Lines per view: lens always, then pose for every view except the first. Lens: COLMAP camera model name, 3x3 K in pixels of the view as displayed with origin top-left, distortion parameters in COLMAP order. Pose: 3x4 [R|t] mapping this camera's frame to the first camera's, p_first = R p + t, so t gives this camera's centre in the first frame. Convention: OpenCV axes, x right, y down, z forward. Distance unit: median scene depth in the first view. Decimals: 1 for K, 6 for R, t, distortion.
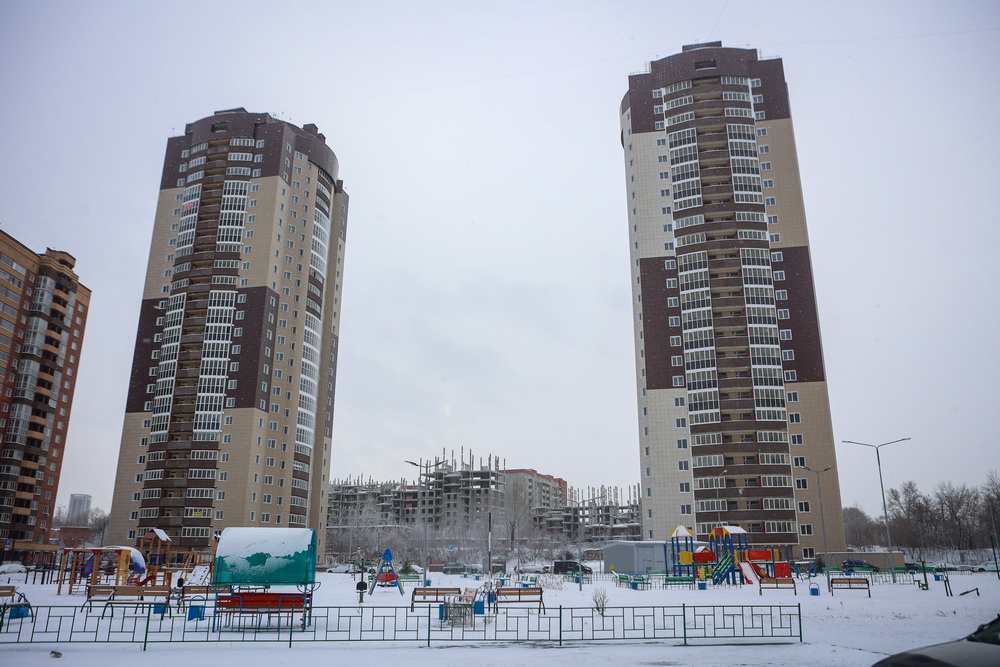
lens RADIAL K [[757.9, 0, 500.0], [0, 757.9, 333.5], [0, 0, 1]] dist [-0.096305, 0.107982]
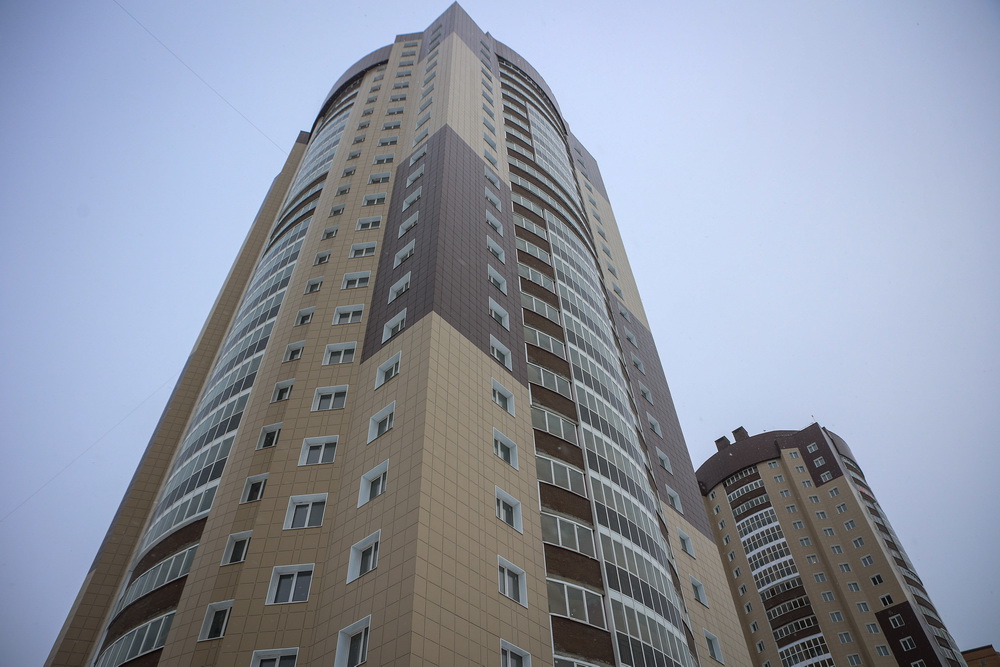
lens RADIAL K [[653.6, 0, 500.0], [0, 653.6, 333.5], [0, 0, 1]] dist [-0.055308, 0.002992]
pose [[-0.495538, -0.662677, -0.561517, 0.506015], [0.284156, 0.487216, -0.825757, 0.293163], [0.820791, -0.568753, -0.053130, 1.049155]]
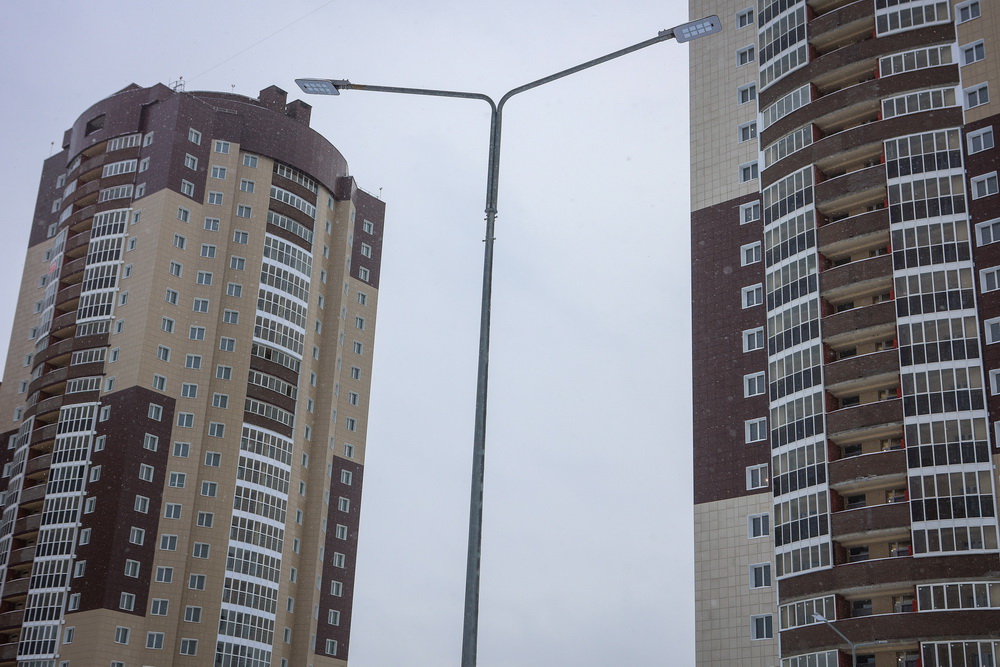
lens RADIAL K [[1414.1, 0, 500.0], [0, 1414.1, 333.5], [0, 0, 1]] dist [0.037376, 0.044071]
pose [[0.885909, -0.147775, -0.439690, 0.388046], [0.103124, 0.986920, -0.123914, 0.055584], [0.452251, 0.064434, 0.889560, 0.184152]]
